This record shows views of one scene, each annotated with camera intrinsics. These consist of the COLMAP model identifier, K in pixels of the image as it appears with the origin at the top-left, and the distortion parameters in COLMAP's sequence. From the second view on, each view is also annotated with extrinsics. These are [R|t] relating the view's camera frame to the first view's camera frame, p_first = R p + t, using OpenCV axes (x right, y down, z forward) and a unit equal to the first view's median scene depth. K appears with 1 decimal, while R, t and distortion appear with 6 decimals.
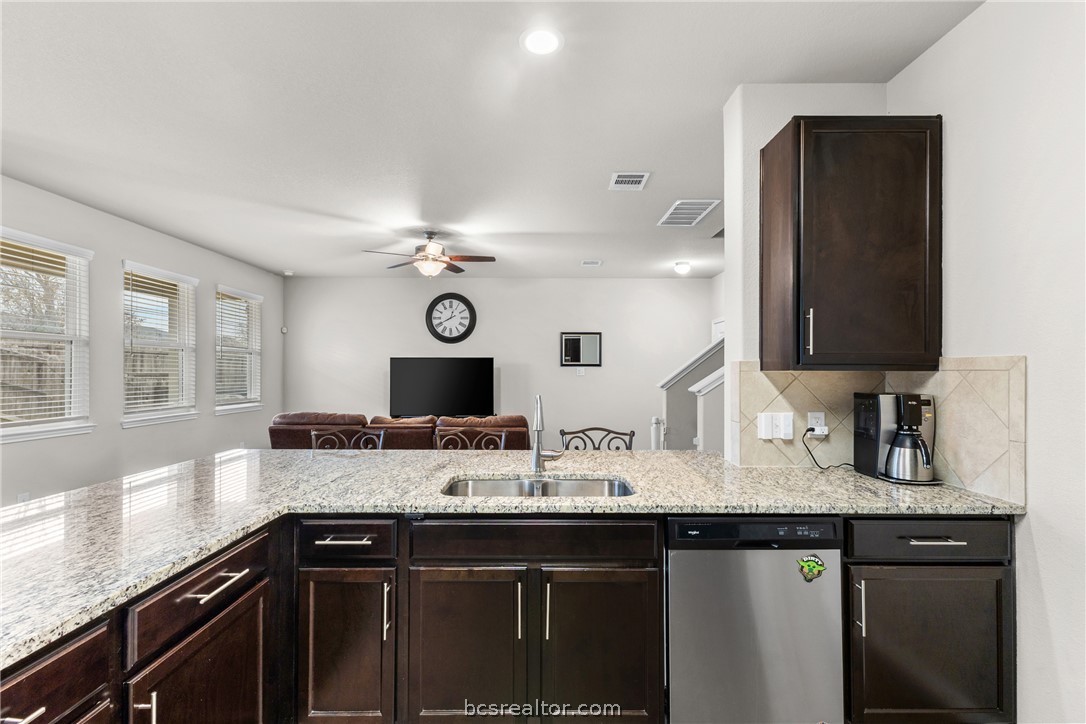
lens RADIAL K [[472.8, 0, 537.6], [0, 472.8, 367.7], [0, 0, 1]] dist [0.013229, 0.000409]
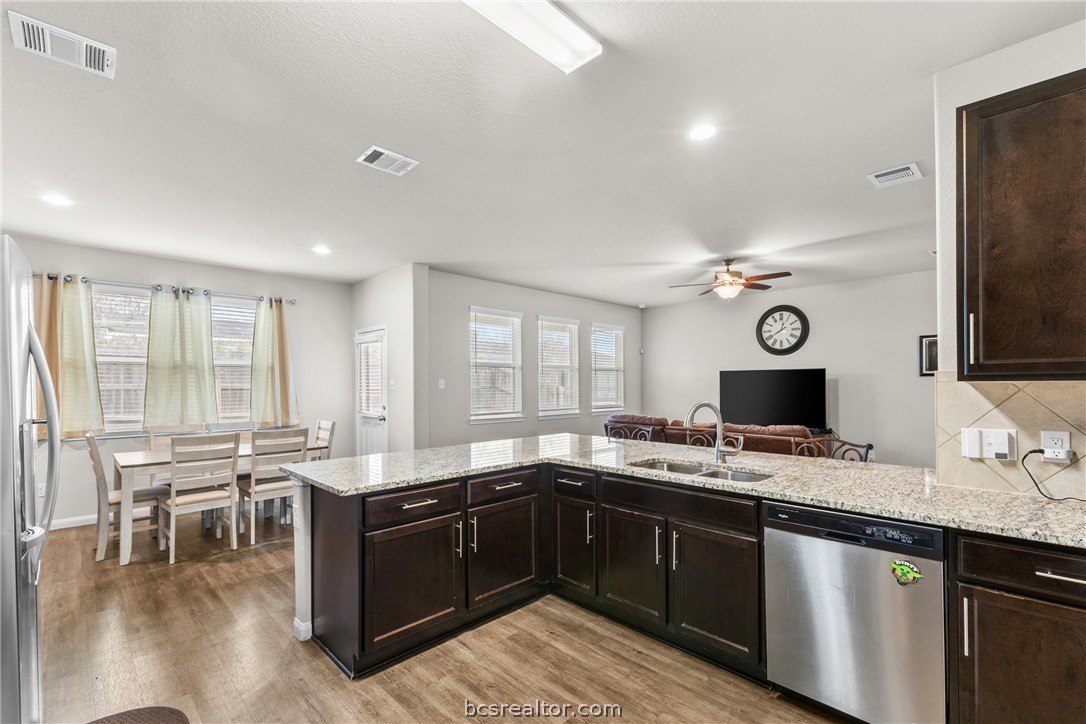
lens RADIAL K [[469.5, 0, 546.4], [0, 469.5, 377.7], [0, 0, 1]] dist [0.009548, 0.000039]
pose [[0.704048, -0.014407, -0.710006, 0.411998], [0.011687, 0.999894, -0.008701, -0.001351], [0.710056, -0.002172, 0.704142, -0.149390]]
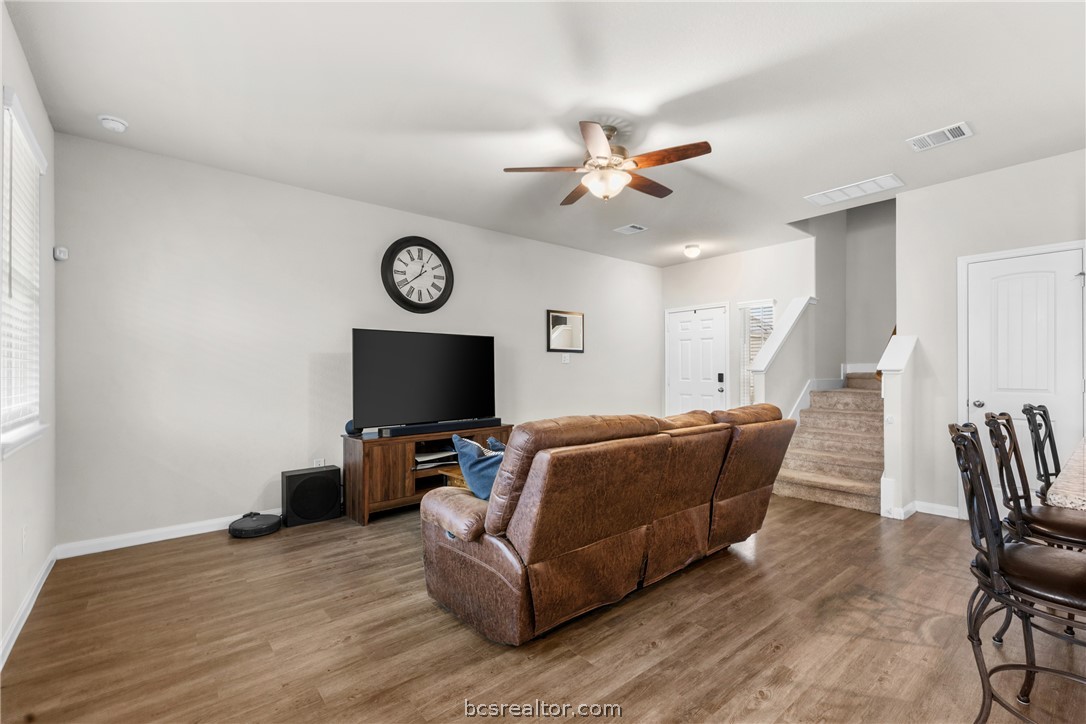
lens RADIAL K [[472.8, 0, 537.6], [0, 472.8, 367.7], [0, 0, 1]] dist [0.013229, 0.000409]
pose [[0.771149, 0.002399, 0.636650, -1.124944], [-0.003119, 0.999995, 0.000010, 0.058747], [-0.636647, -0.001993, 0.771153, 0.894958]]
